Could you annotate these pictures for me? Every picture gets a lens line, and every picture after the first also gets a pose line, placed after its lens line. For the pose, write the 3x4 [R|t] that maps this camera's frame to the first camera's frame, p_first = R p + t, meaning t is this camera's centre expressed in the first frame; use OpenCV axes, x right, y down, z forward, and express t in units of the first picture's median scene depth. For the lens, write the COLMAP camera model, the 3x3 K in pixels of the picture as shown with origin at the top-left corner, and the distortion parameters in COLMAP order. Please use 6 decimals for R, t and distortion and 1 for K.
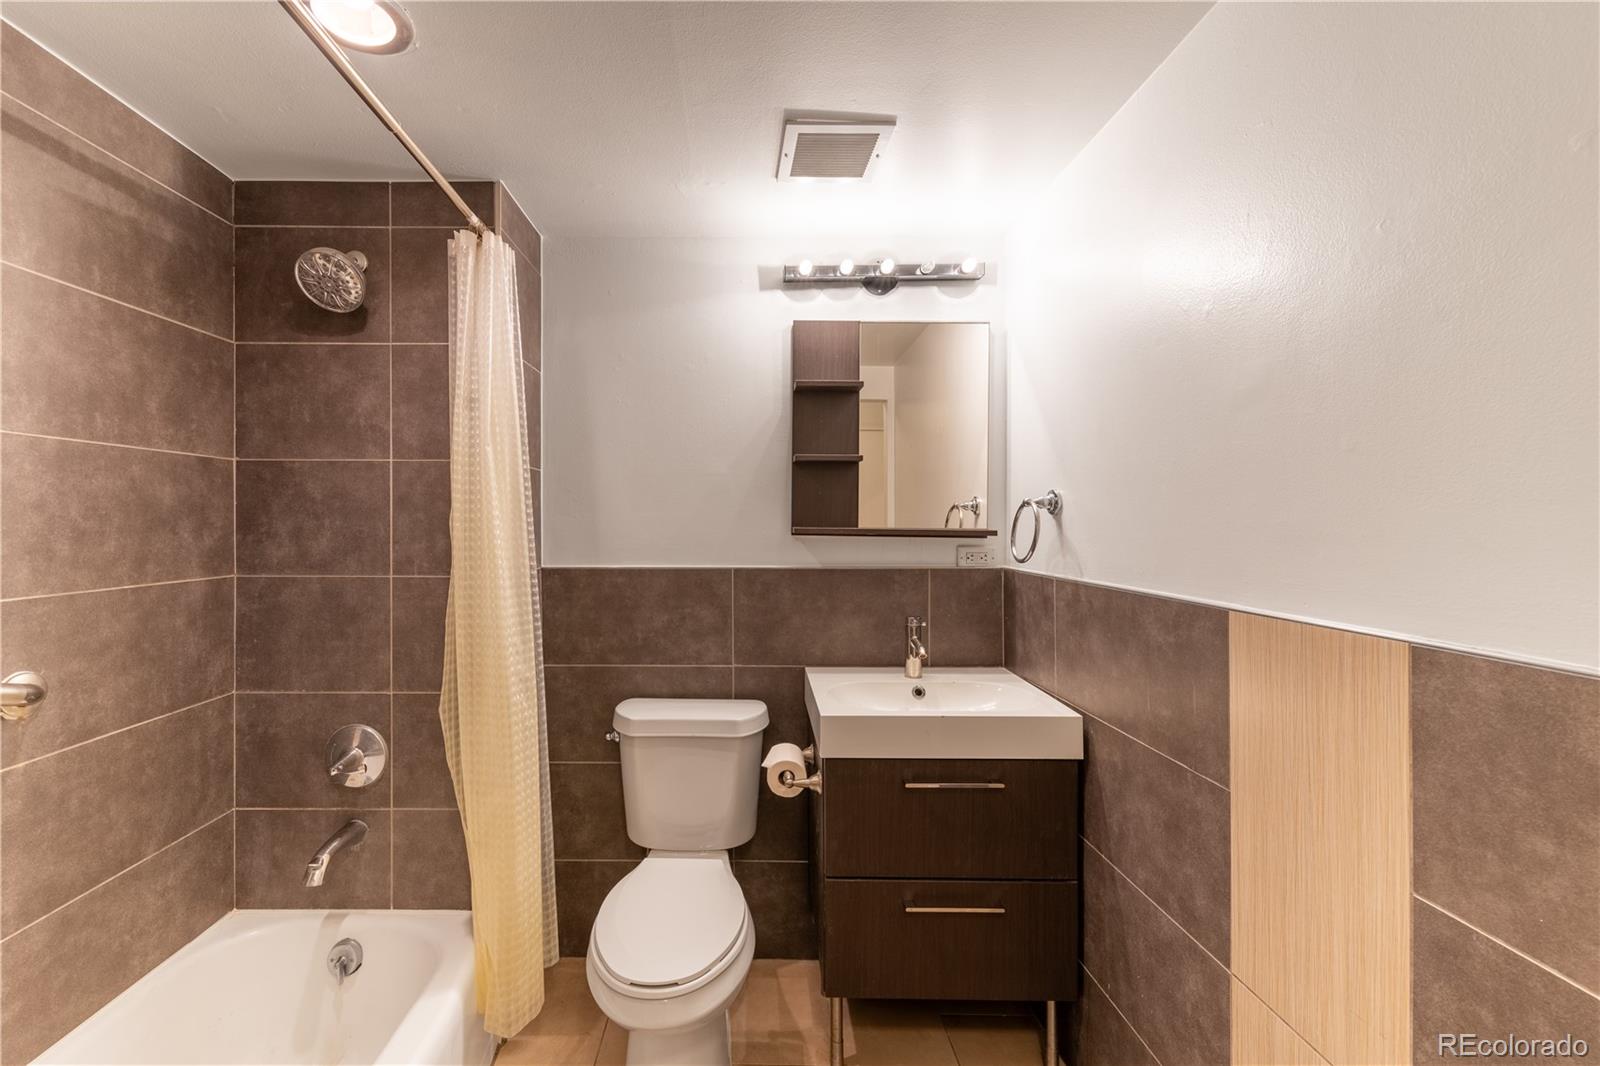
lens RADIAL K [[687.8, 0, 770.0], [0, 687.8, 524.0], [0, 0, 1]] dist [0.012326, -0.006288]
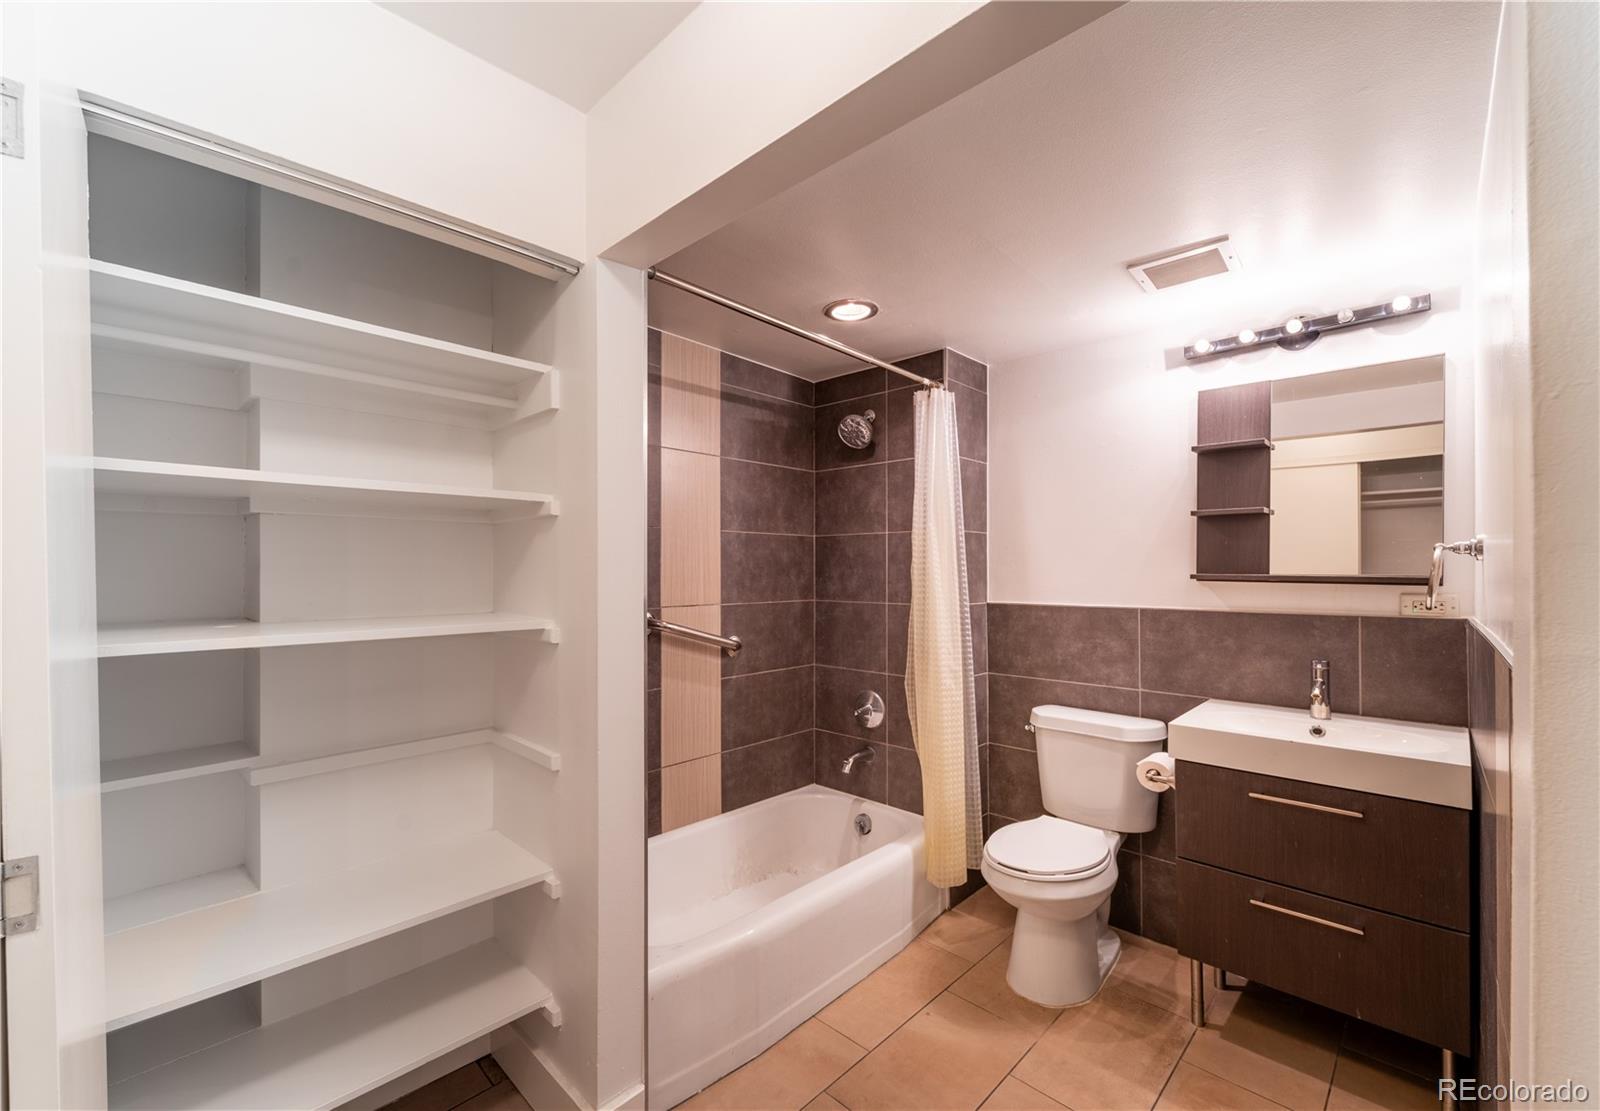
lens RADIAL K [[750.8, 0, 799.2], [0, 750.8, 563.0], [0, 0, 1]] dist [0.001712, 0.000313]
pose [[0.738982, -0.010562, -0.673642, 0.502214], [0.001124, 0.999895, -0.014445, 0.005546], [0.673724, 0.009917, 0.738916, -0.463215]]
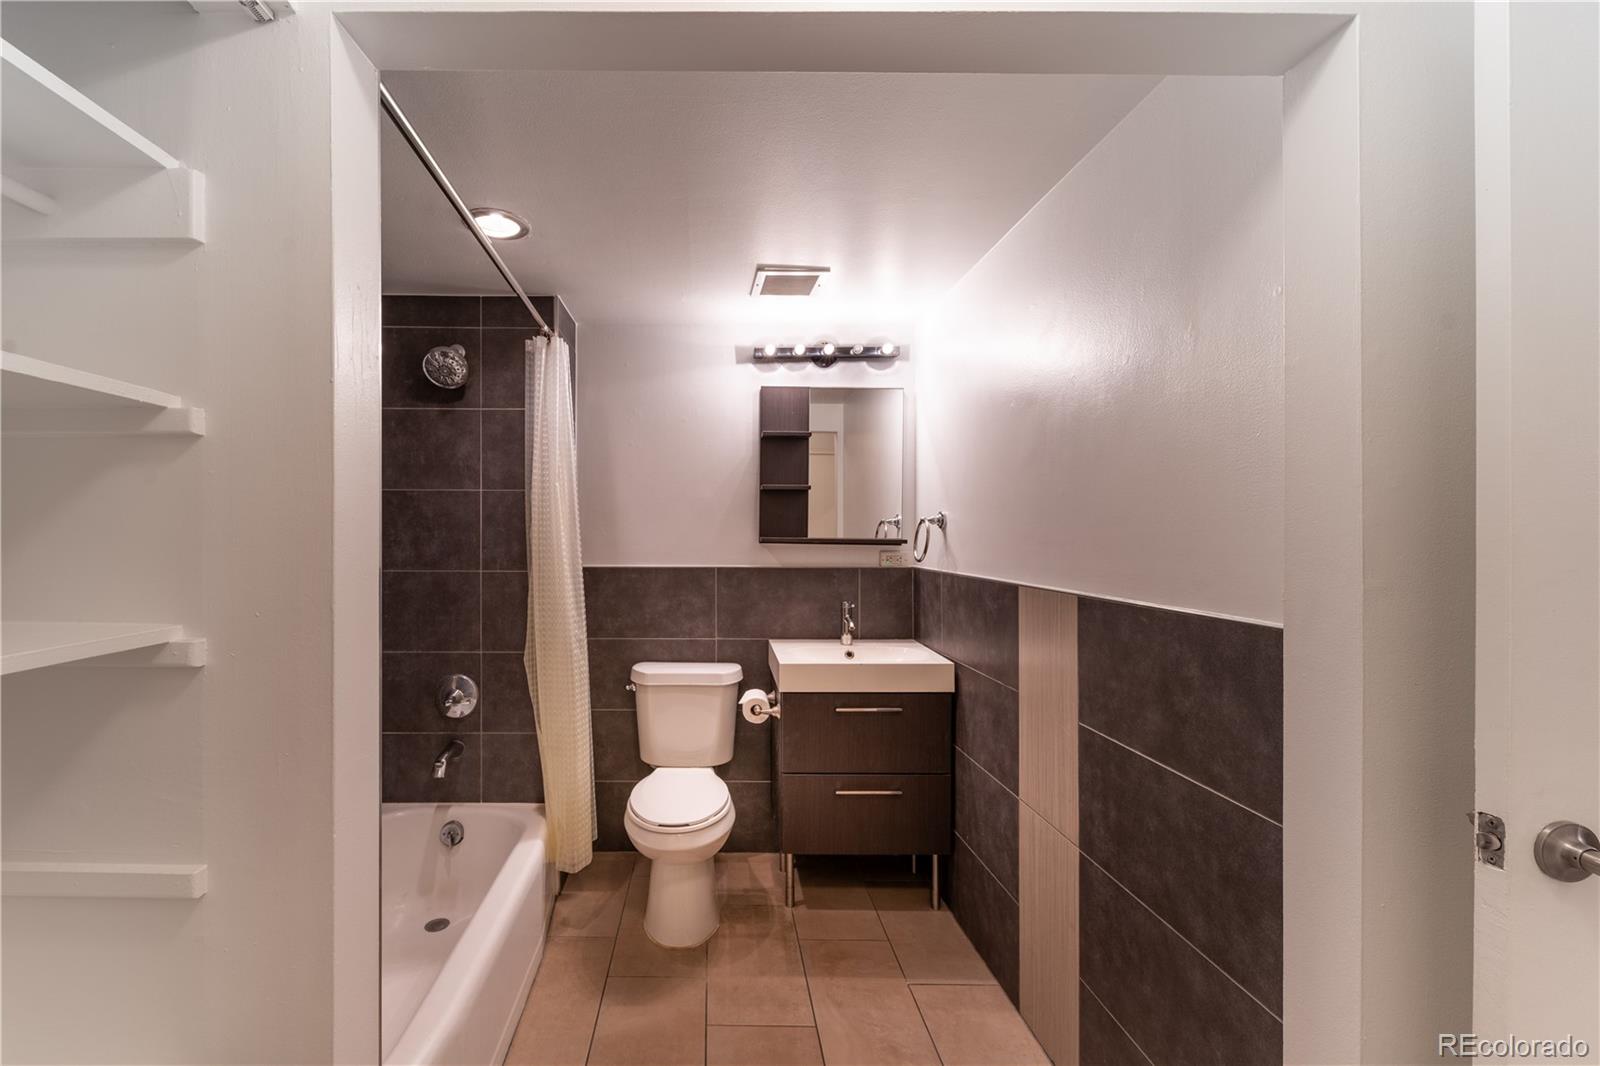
lens RADIAL K [[691.9, 0, 800.0], [0, 691.9, 533.0], [0, 0, 1]] dist [0.009931, 0.000103]
pose [[0.995110, 0.001703, 0.098758, -0.031404], [-0.001413, 0.999994, -0.003001, 0.000091], [-0.098763, 0.002847, 0.995107, -0.496587]]
